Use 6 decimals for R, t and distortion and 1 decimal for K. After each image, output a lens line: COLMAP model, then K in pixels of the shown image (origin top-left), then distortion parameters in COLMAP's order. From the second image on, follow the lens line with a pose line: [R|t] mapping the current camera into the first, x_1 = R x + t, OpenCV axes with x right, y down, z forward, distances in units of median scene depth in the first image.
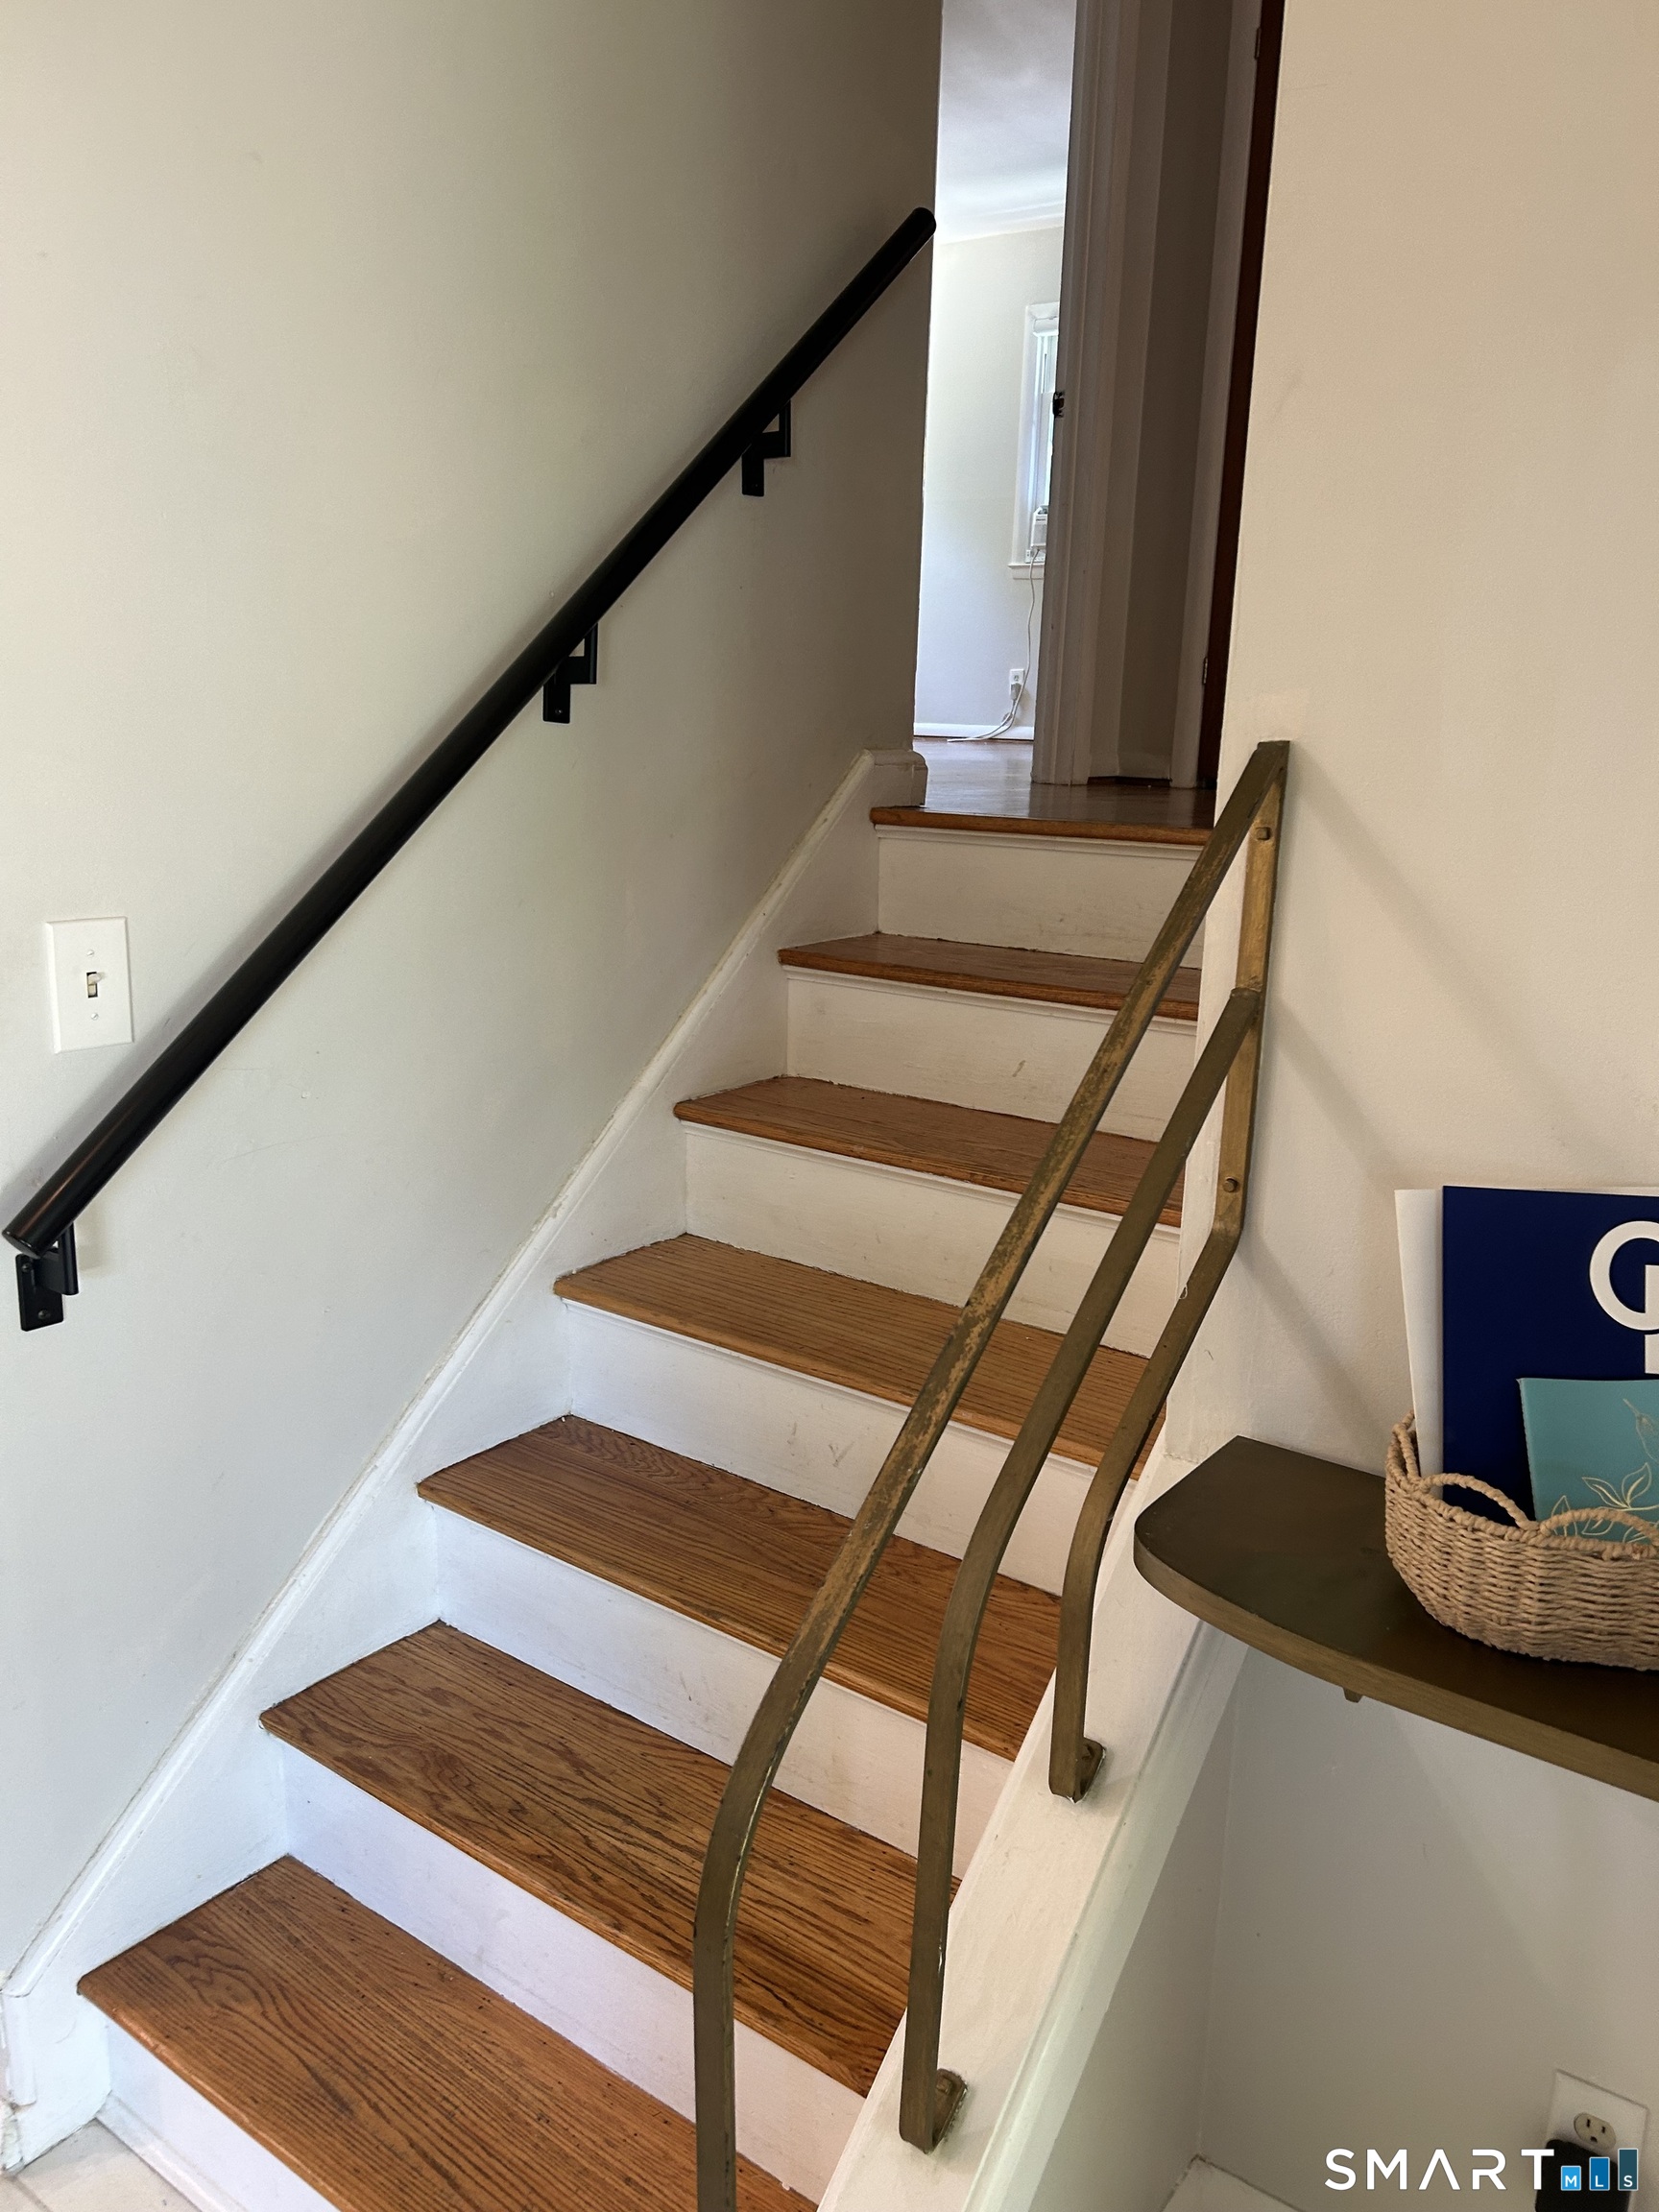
lens RADIAL K [[1664.3, 0, 829.5], [0, 1664.3, 1106.0], [0, 0, 1]] dist [-0.001080, -0.001382]
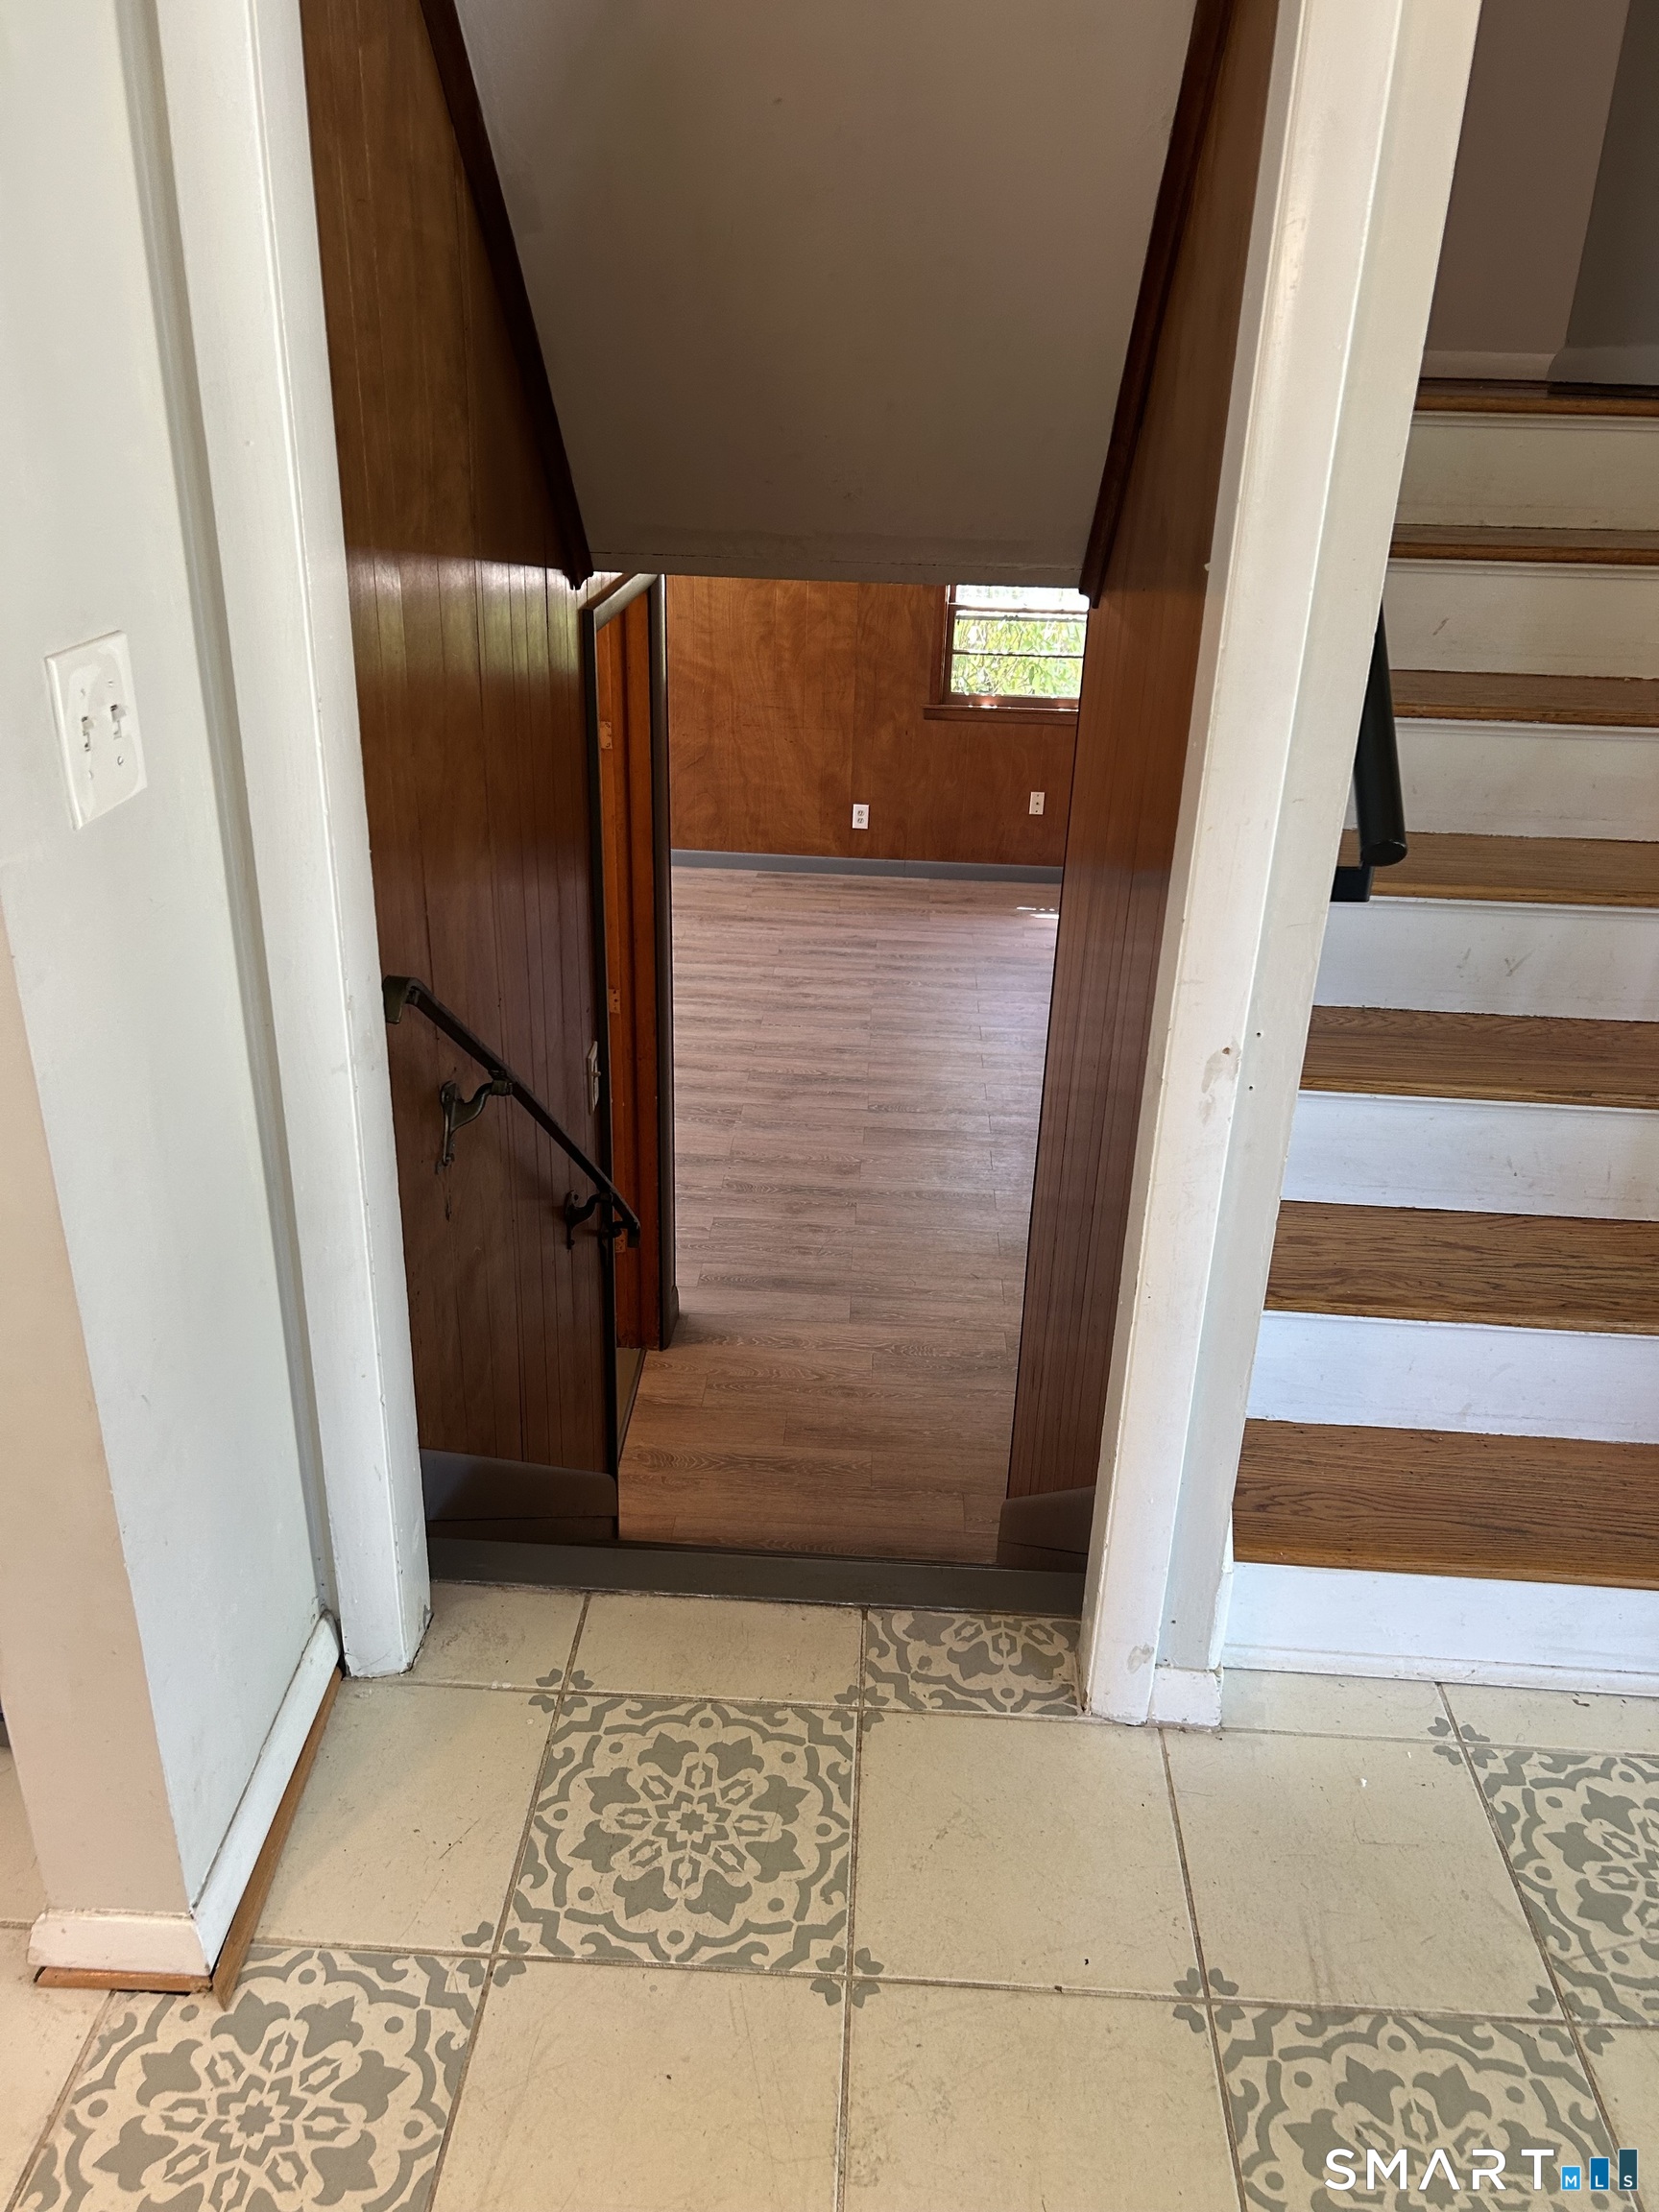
lens RADIAL K [[1664.3, 0, 829.5], [0, 1664.3, 1106.0], [0, 0, 1]] dist [-0.001080, -0.001382]
pose [[0.842517, -0.227299, 0.488364, -1.085043], [0.117994, 0.962469, 0.244400, -0.046843], [-0.525587, -0.148287, 0.837717, 0.255722]]
